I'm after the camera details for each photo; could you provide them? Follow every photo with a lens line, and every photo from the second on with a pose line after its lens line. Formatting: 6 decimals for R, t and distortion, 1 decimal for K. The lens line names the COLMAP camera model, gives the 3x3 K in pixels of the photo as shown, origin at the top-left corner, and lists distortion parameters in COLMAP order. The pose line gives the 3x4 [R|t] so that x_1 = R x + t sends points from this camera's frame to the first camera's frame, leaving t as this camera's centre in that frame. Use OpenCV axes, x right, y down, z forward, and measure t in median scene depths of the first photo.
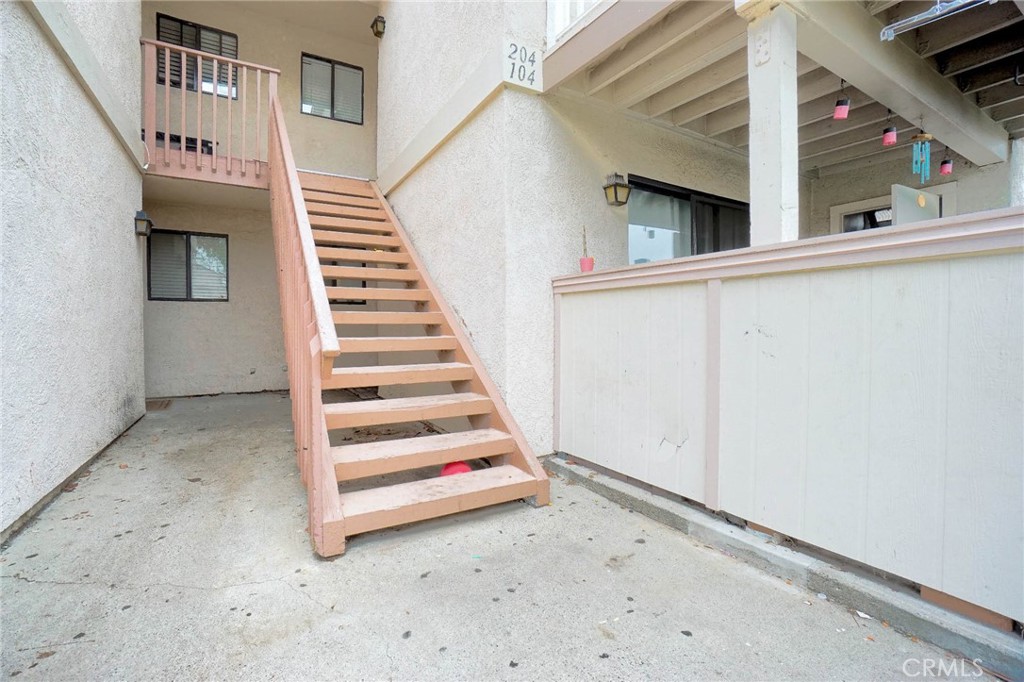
lens RADIAL K [[459.9, 0, 498.8], [0, 459.9, 338.9], [0, 0, 1]] dist [-0.053971, 0.017109]
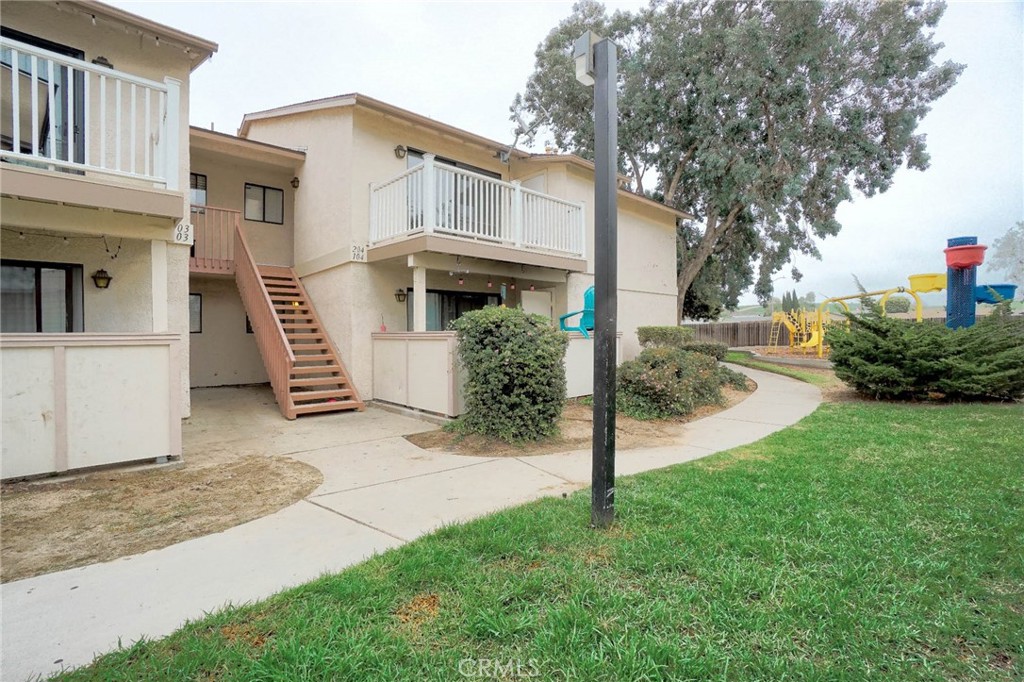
lens RADIAL K [[473.3, 0, 496.8], [0, 473.3, 340.9], [0, 0, 1]] dist [-0.065249, 0.023325]
pose [[0.981532, -0.001459, 0.191293, 0.311528], [0.004515, 0.999869, -0.015542, -0.040309], [-0.191246, 0.016119, 0.981410, -1.809645]]
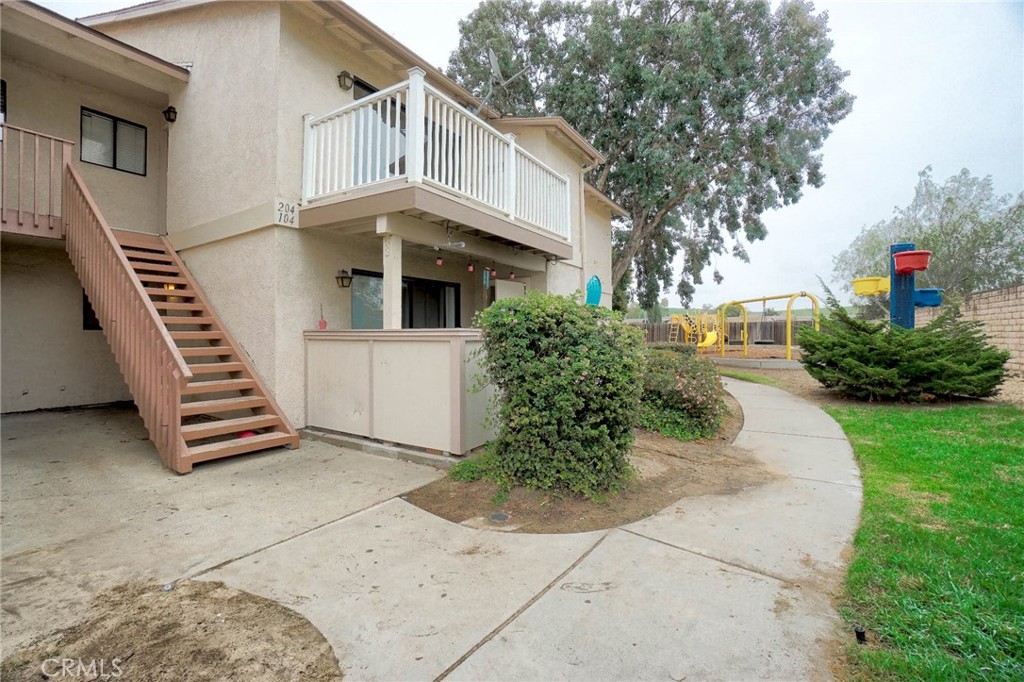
lens RADIAL K [[464.5, 0, 507.3], [0, 464.5, 337.8], [0, 0, 1]] dist [-0.062764, 0.023079]
pose [[0.889187, 0.001497, 0.457541, 0.002313], [0.008342, 0.999775, -0.019484, -0.061737], [-0.457468, 0.021142, 0.888975, -0.995932]]
